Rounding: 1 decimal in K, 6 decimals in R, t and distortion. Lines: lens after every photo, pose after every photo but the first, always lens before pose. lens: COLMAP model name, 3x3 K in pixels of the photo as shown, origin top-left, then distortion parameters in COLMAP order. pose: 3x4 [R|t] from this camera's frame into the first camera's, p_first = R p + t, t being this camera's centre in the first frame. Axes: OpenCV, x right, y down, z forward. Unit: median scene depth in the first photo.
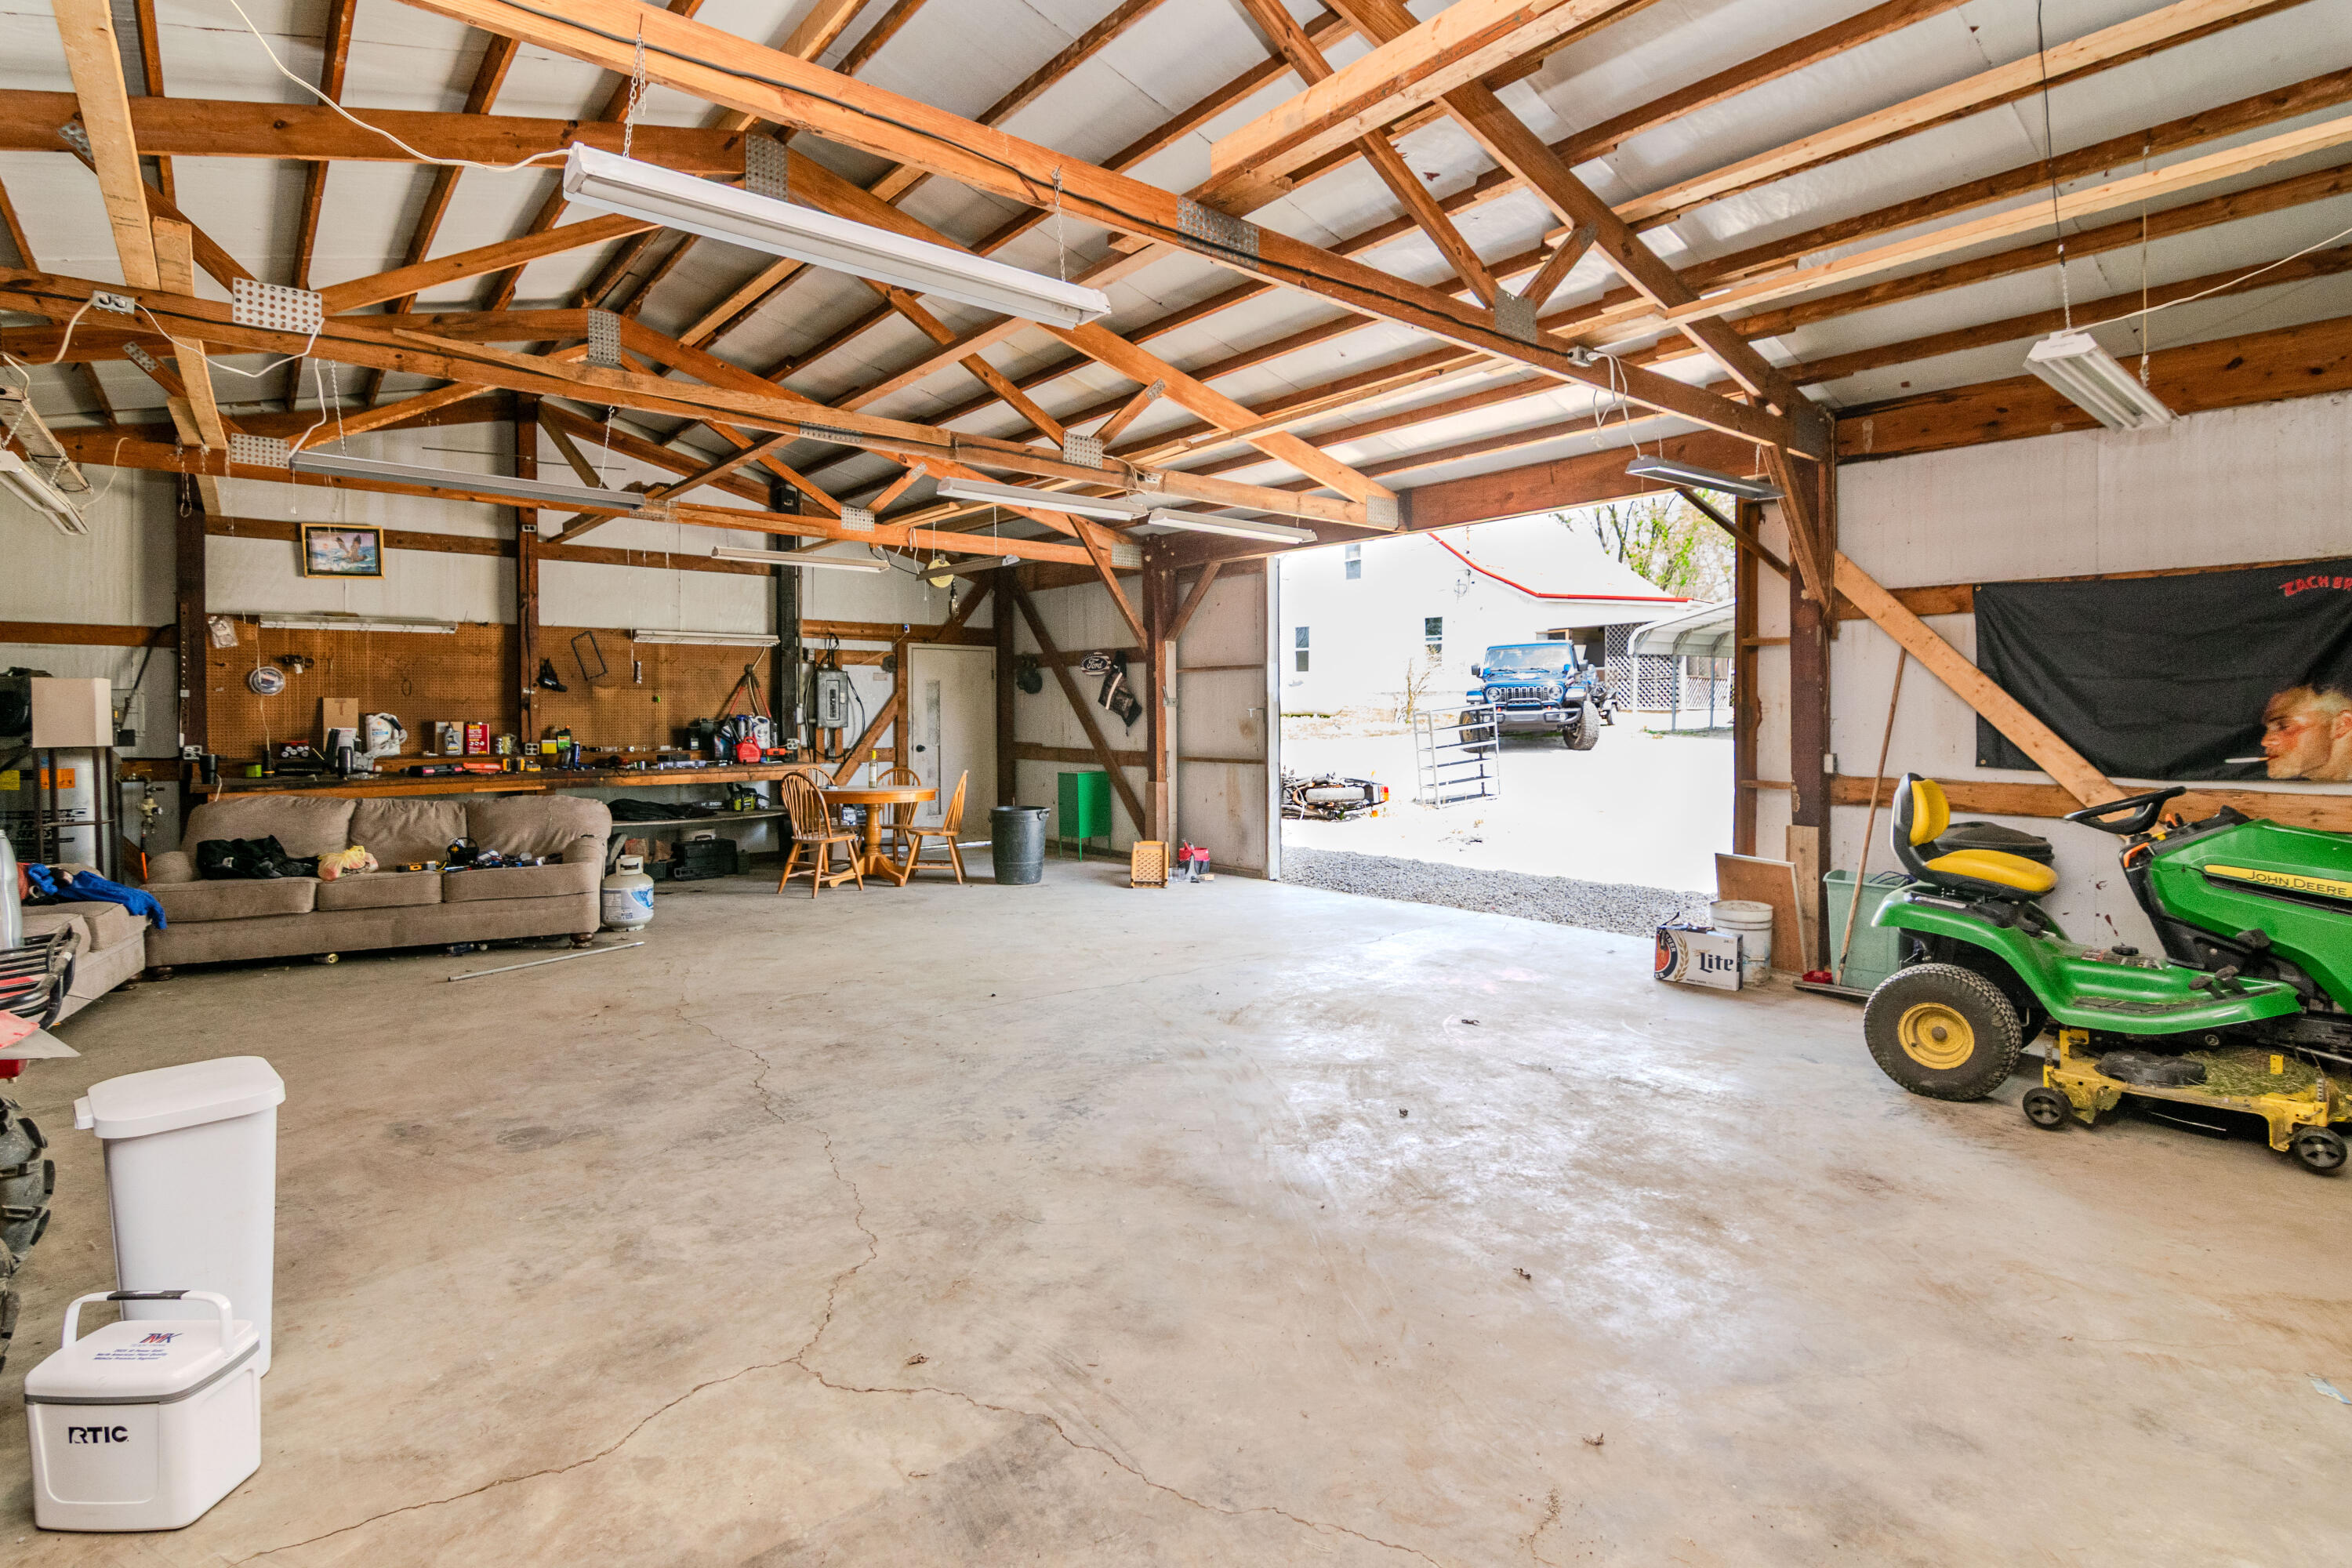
lens RADIAL K [[1167.1, 0, 1186.3], [0, 1167.1, 701.6], [0, 0, 1]] dist [-0.009935, -0.000519]
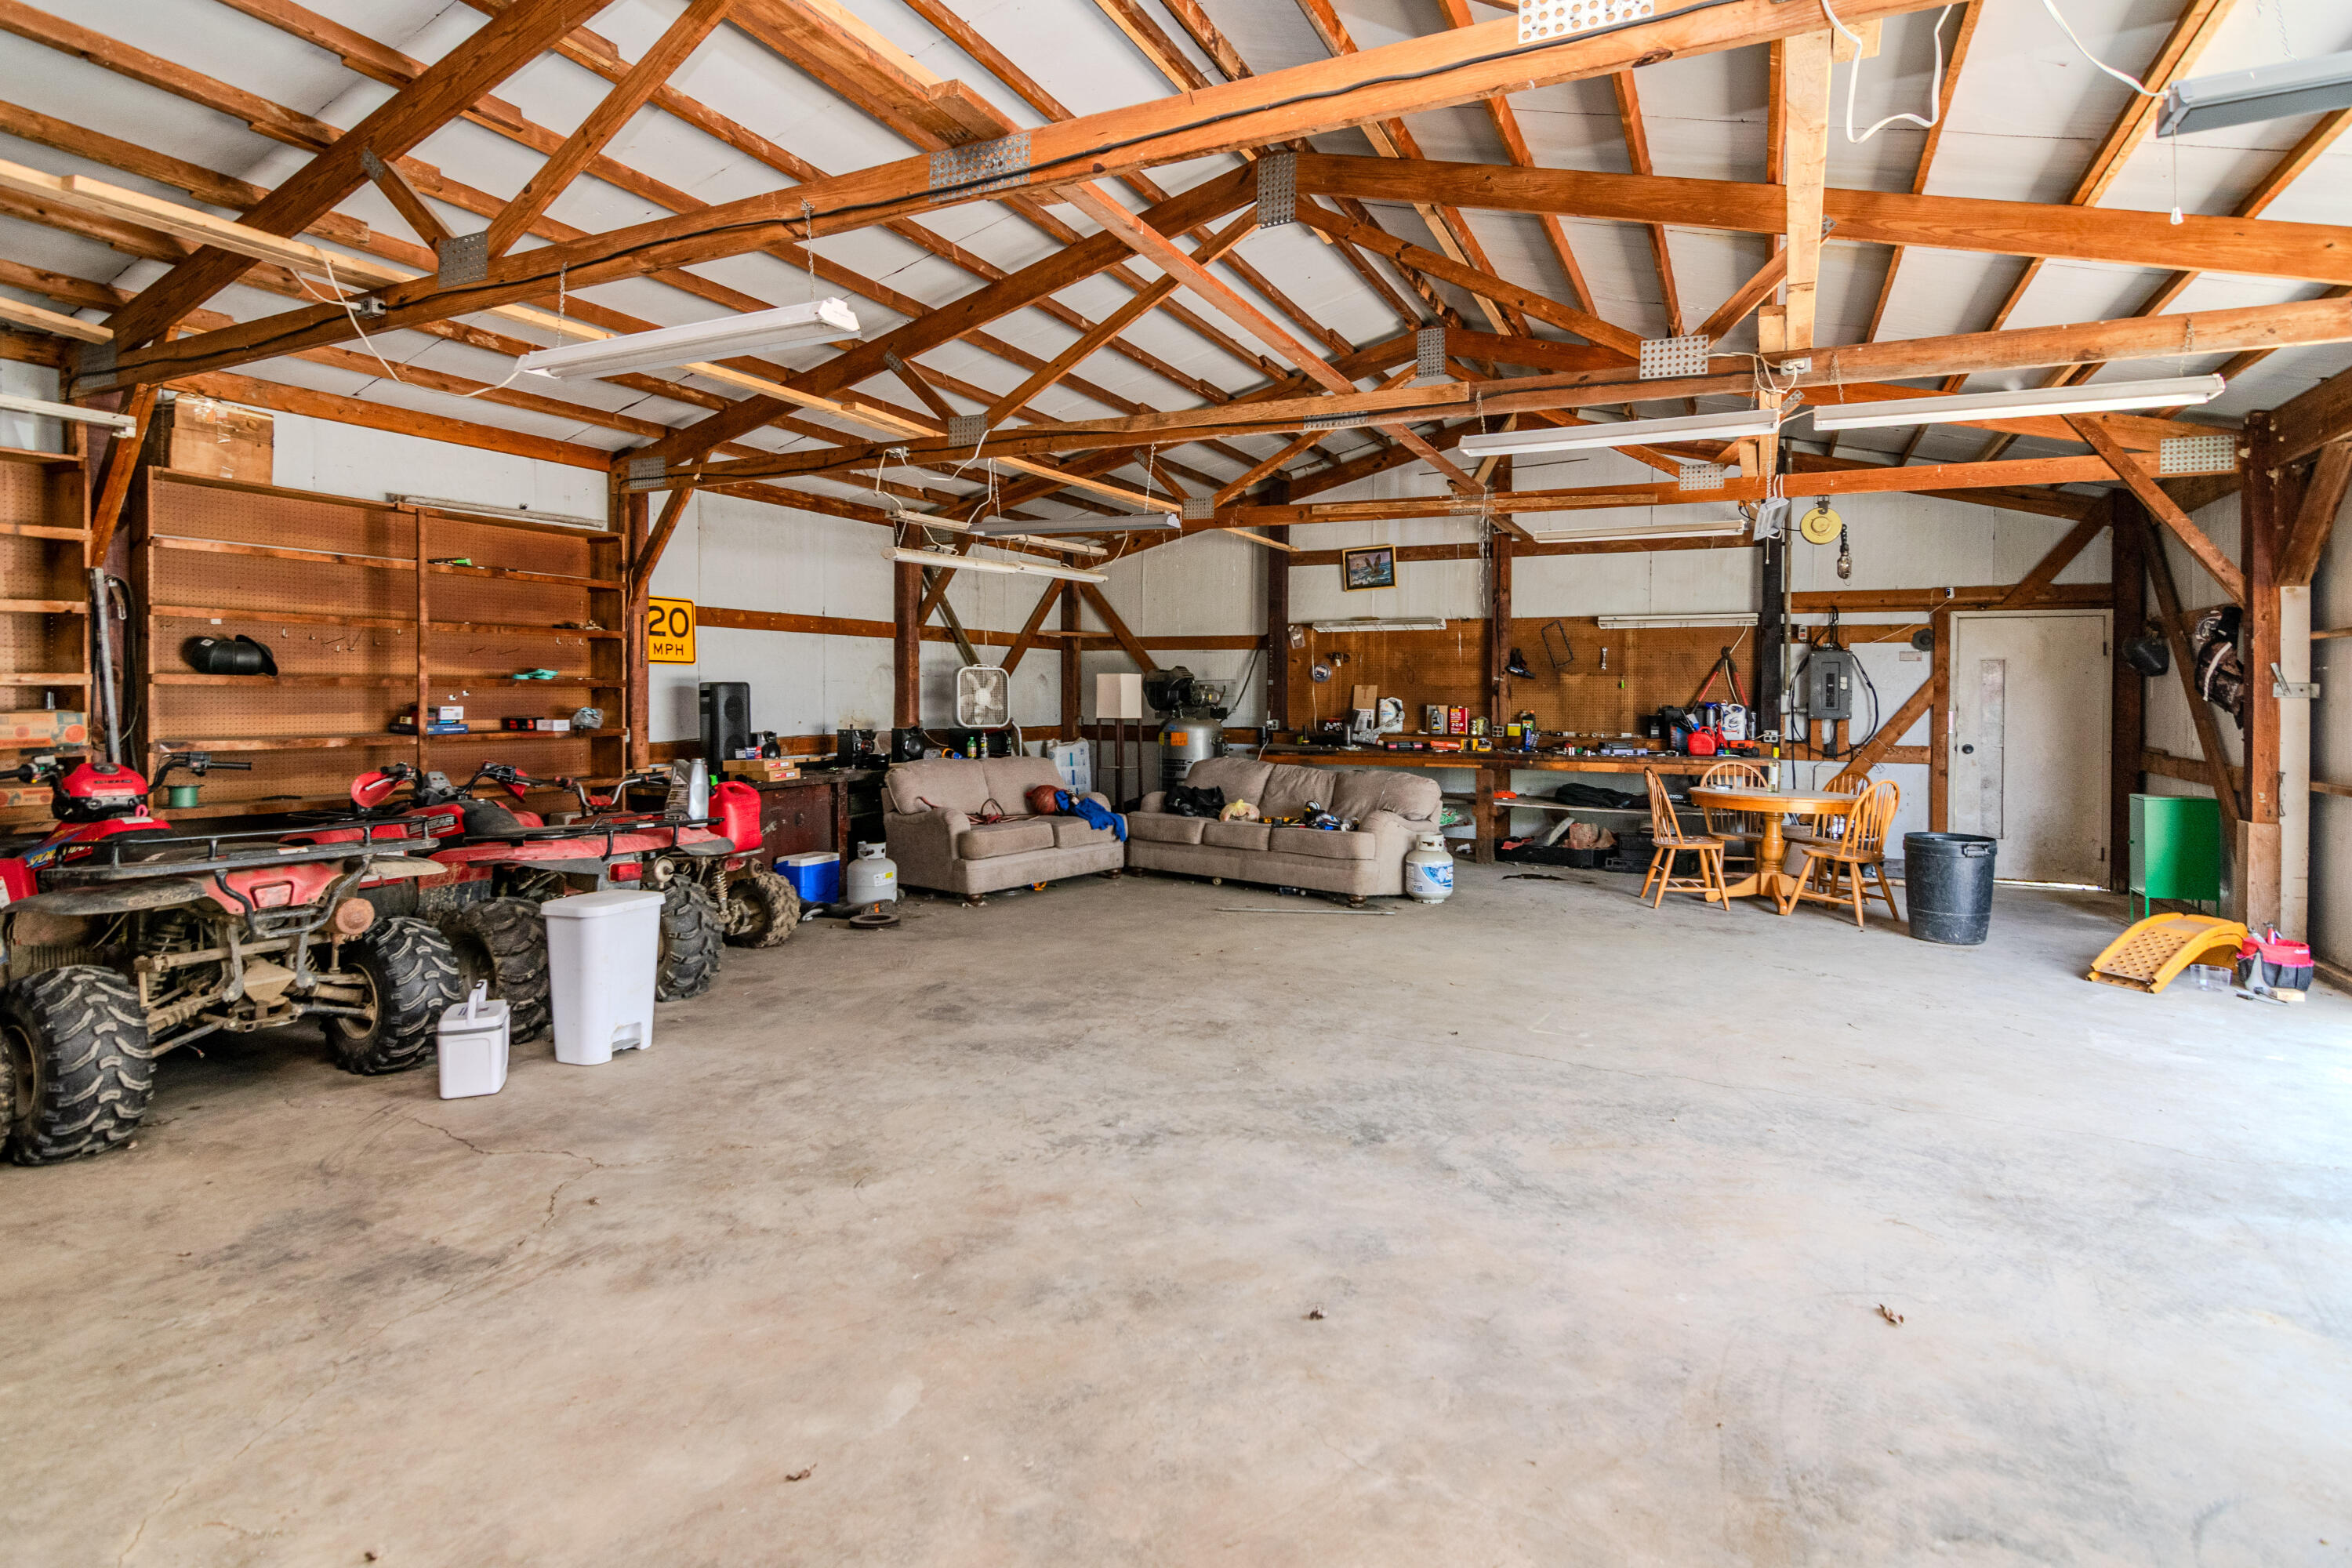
lens RADIAL K [[1167.1, 0, 1186.3], [0, 1167.1, 701.6], [0, 0, 1]] dist [-0.009935, -0.000519]
pose [[0.416732, 0.011920, -0.908951, 0.319481], [0.002484, 0.999895, 0.014252, -0.003694], [0.909026, -0.008197, 0.416659, 0.276373]]
